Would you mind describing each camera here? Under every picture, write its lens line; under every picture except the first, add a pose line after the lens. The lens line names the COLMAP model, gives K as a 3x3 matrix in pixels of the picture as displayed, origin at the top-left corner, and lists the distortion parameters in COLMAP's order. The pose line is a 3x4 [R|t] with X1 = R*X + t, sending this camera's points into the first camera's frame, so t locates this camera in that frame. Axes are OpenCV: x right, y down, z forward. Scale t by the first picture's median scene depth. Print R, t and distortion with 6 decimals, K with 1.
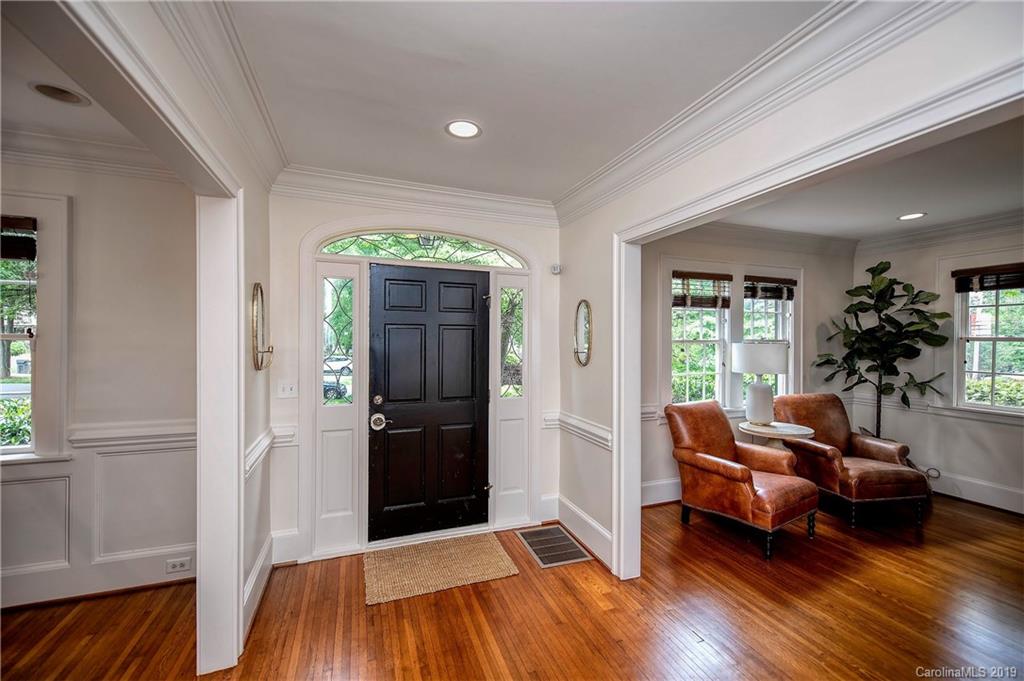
lens RADIAL K [[415.2, 0, 511.4], [0, 415.2, 340.5], [0, 0, 1]] dist [0.007391, -0.002847]
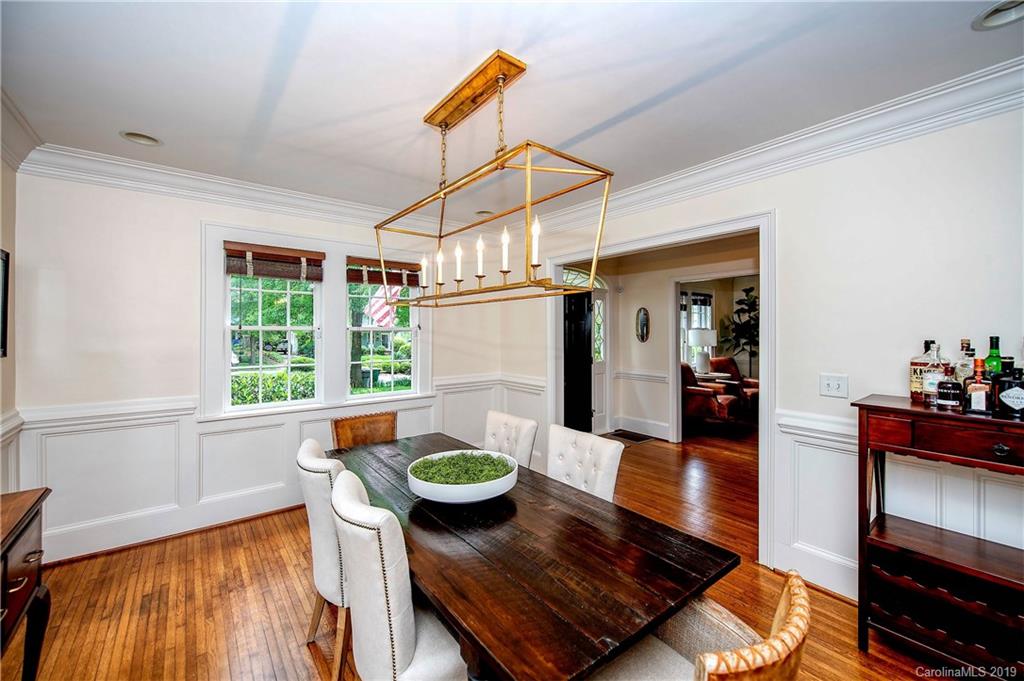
lens RADIAL K [[415.2, 0, 511.2], [0, 415.2, 330.4], [0, 0, 1]] dist [0.007391, -0.002847]
pose [[0.952735, -0.009105, 0.303665, -0.727598], [0.011200, 0.999924, -0.005159, 0.007520], [-0.303595, 0.008316, 0.952765, -0.472743]]
